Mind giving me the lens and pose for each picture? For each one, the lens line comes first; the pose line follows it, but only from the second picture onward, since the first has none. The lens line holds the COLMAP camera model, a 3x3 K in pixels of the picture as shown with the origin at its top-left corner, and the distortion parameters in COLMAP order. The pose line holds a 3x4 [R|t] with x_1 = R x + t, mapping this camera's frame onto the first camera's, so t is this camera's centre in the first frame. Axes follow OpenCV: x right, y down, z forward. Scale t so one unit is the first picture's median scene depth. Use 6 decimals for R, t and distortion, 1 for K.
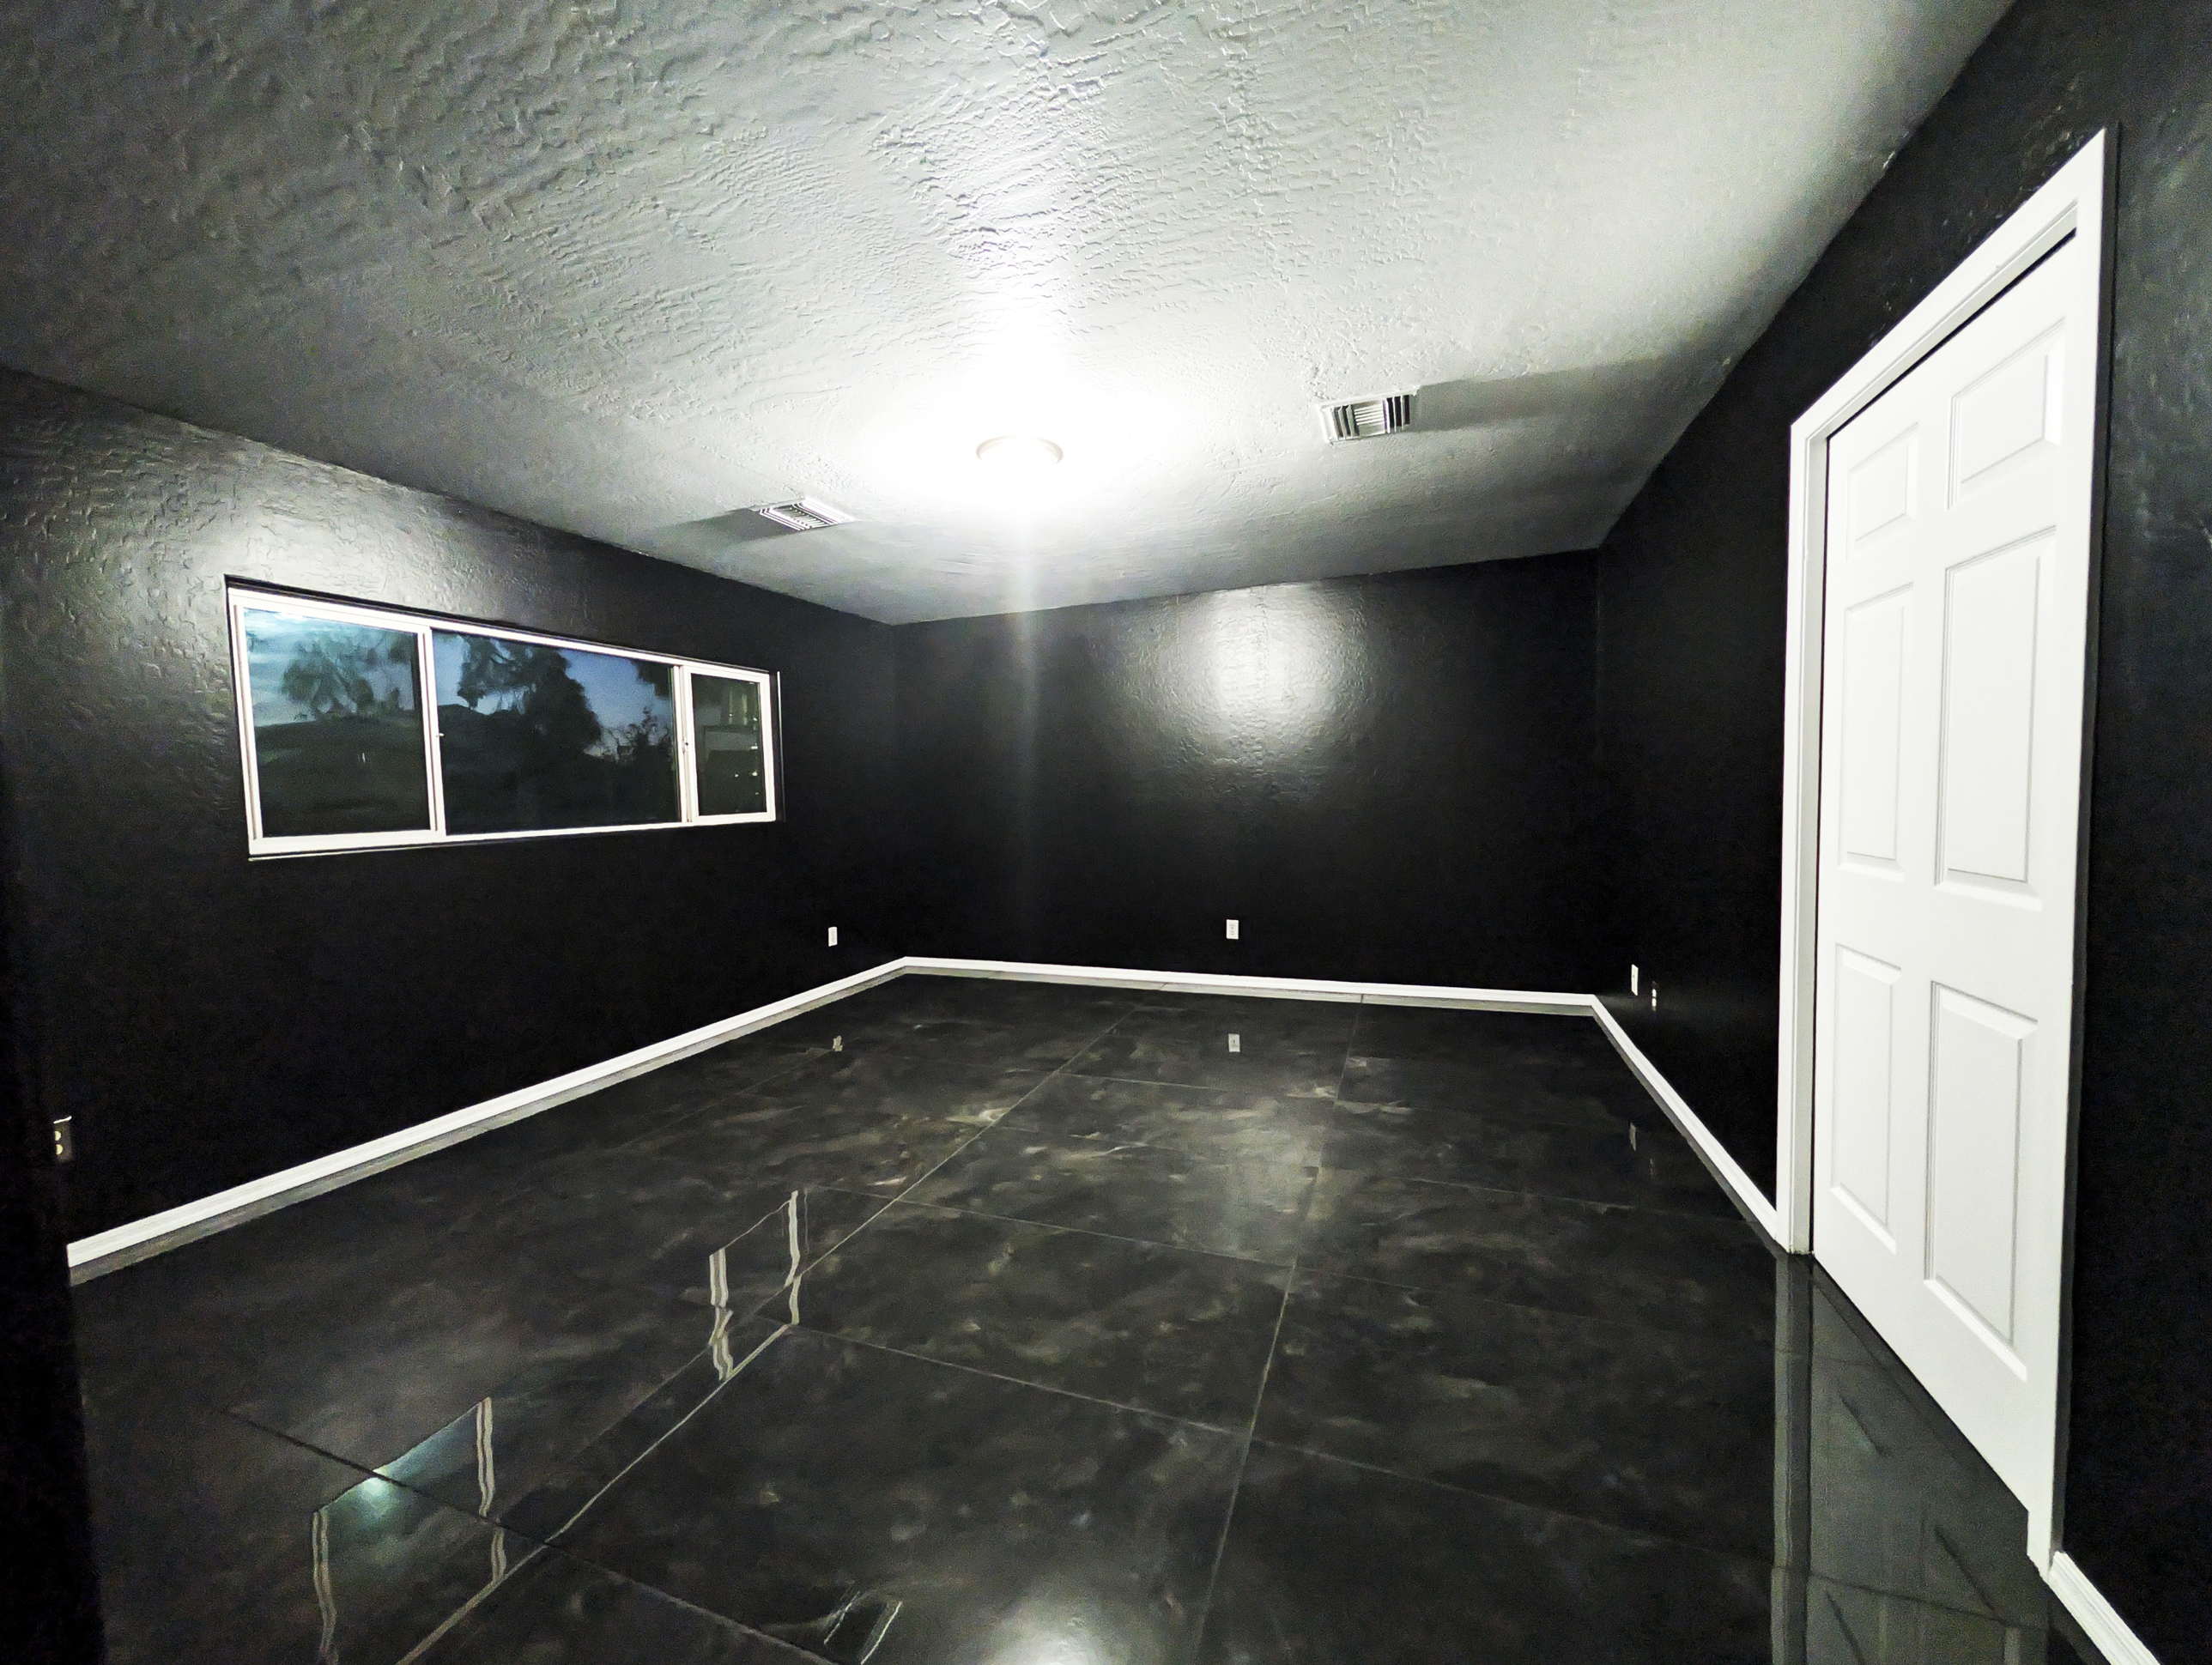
lens RADIAL K [[835.5, 0, 1102.1], [0, 835.5, 833.3], [0, 0, 1]] dist [0.000246, 0.000011]
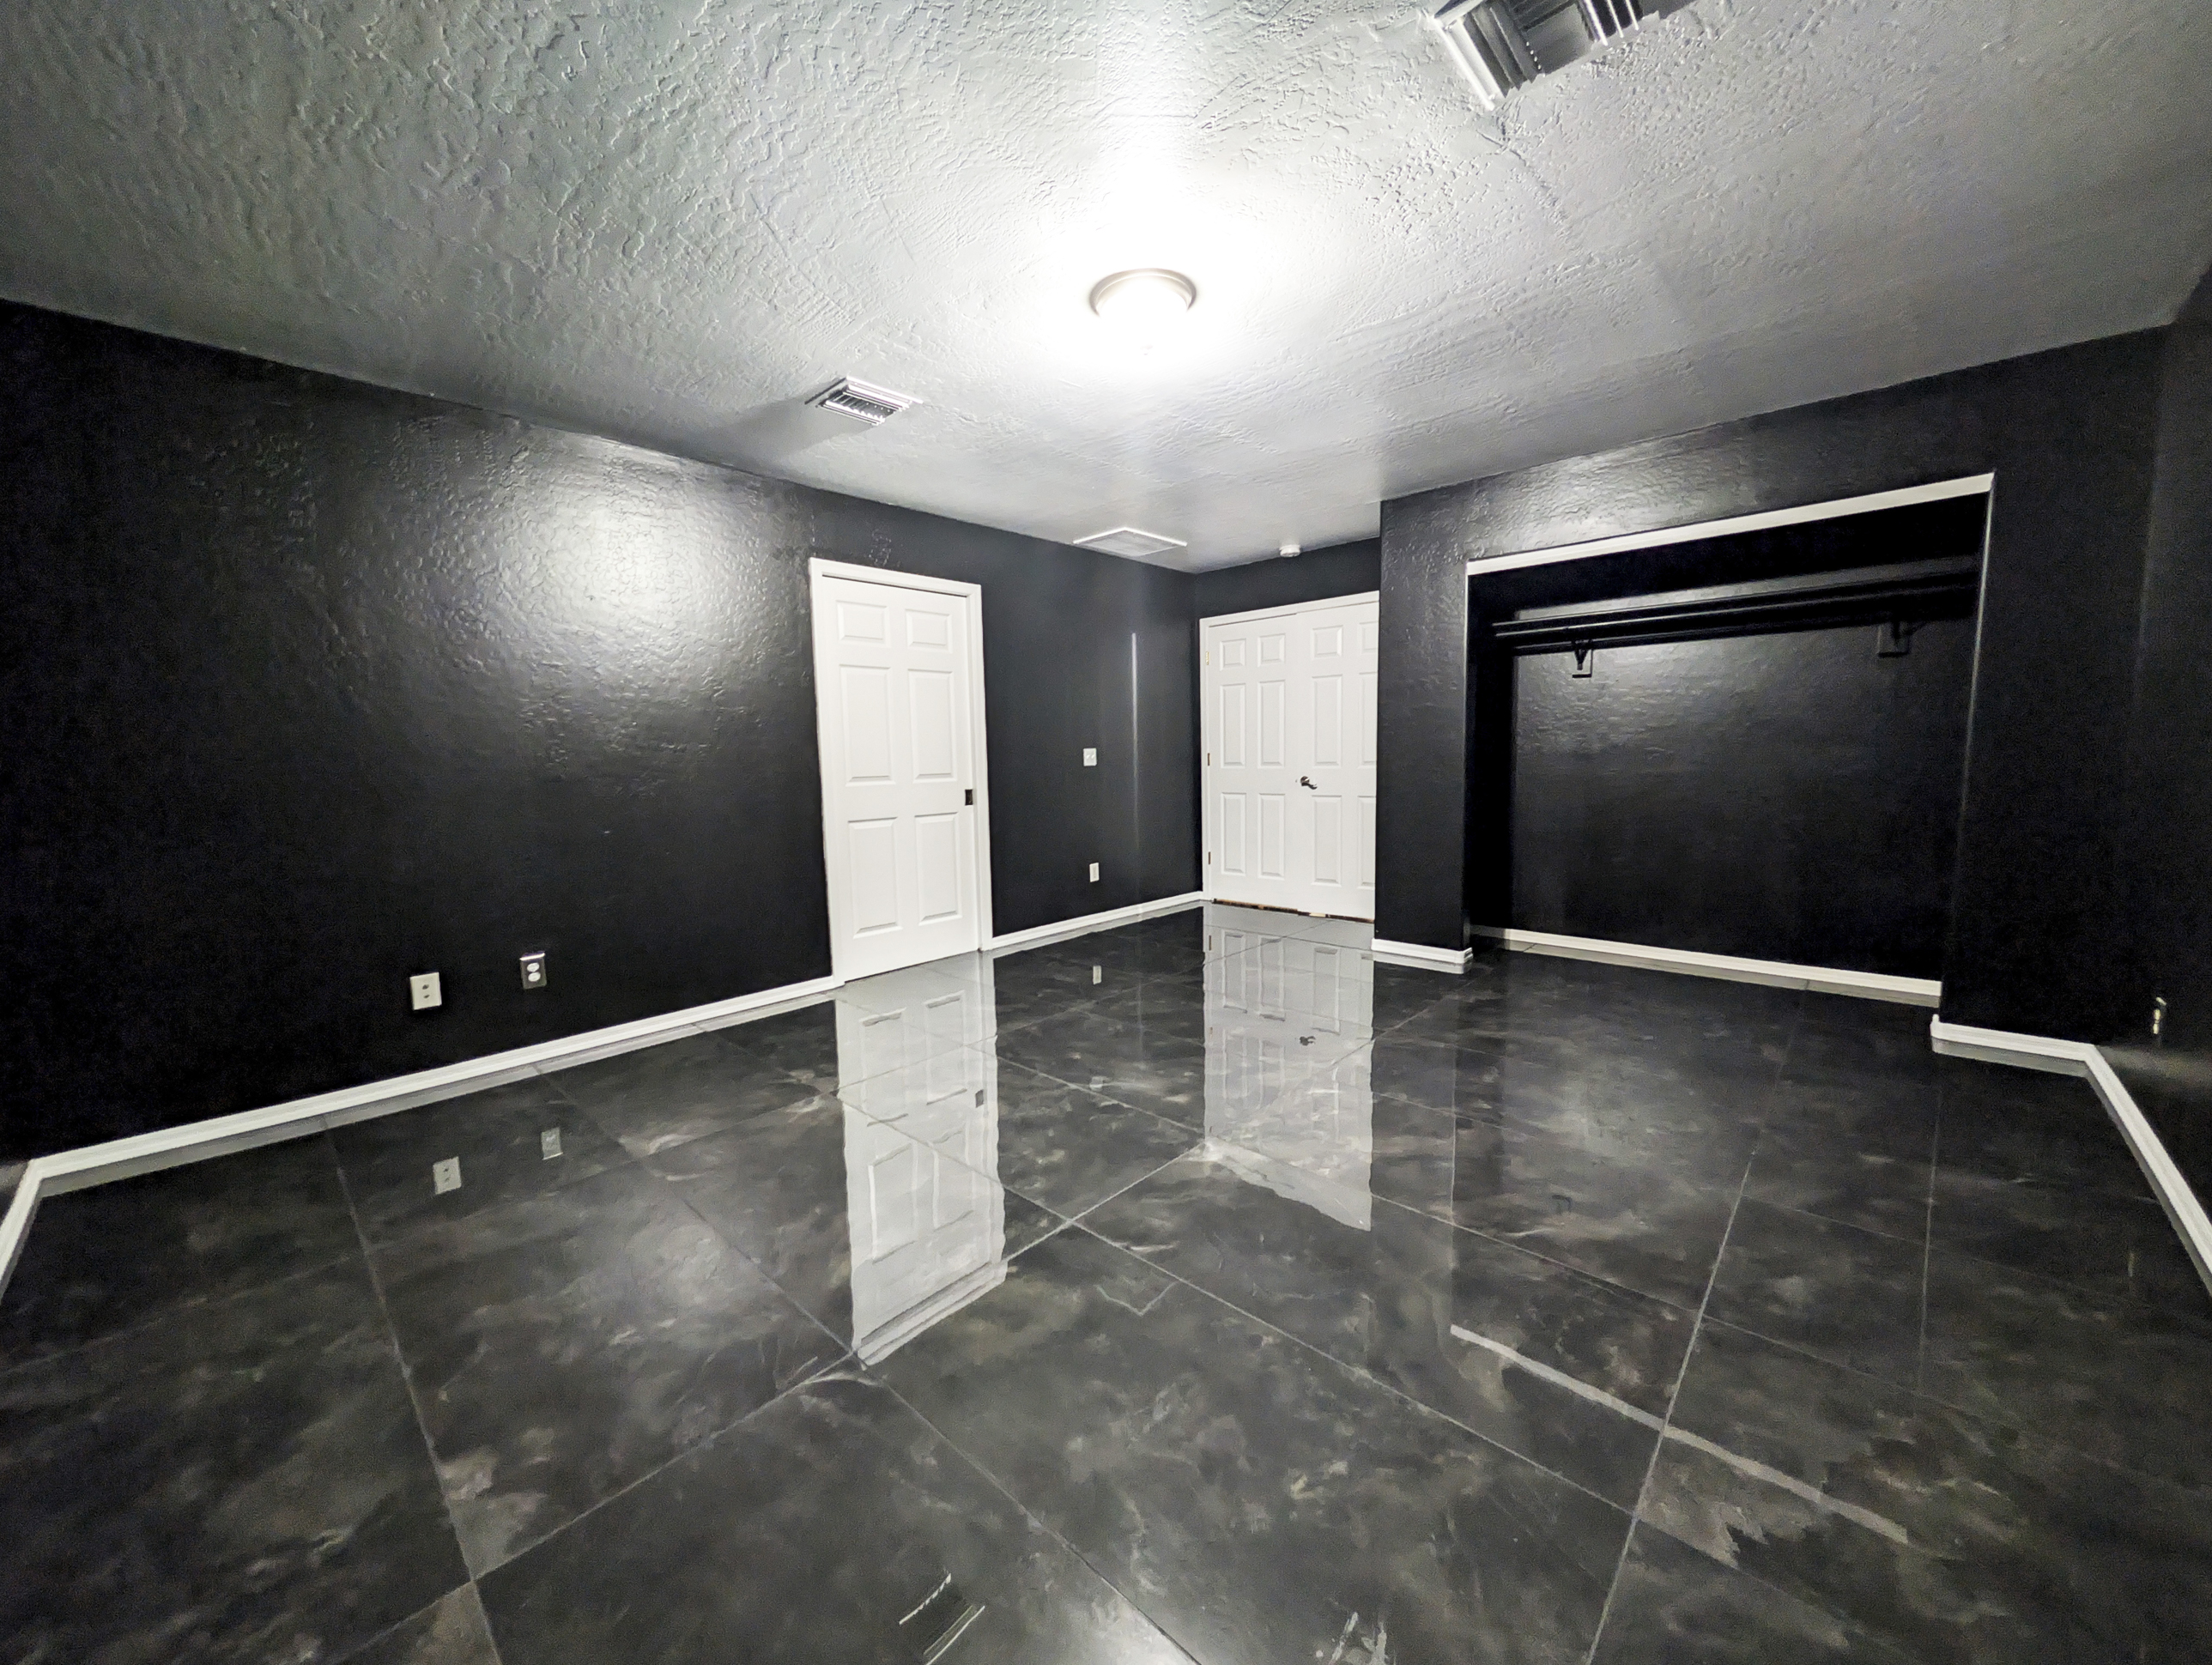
lens RADIAL K [[835.5, 0, 1099.7], [0, 835.5, 831.5], [0, 0, 1]] dist [0.000246, 0.000011]
pose [[-0.921075, 0.009876, 0.389260, -0.334338], [0.066798, 0.988866, 0.132972, -0.050886], [-0.383613, 0.148479, -0.911480, 1.658102]]
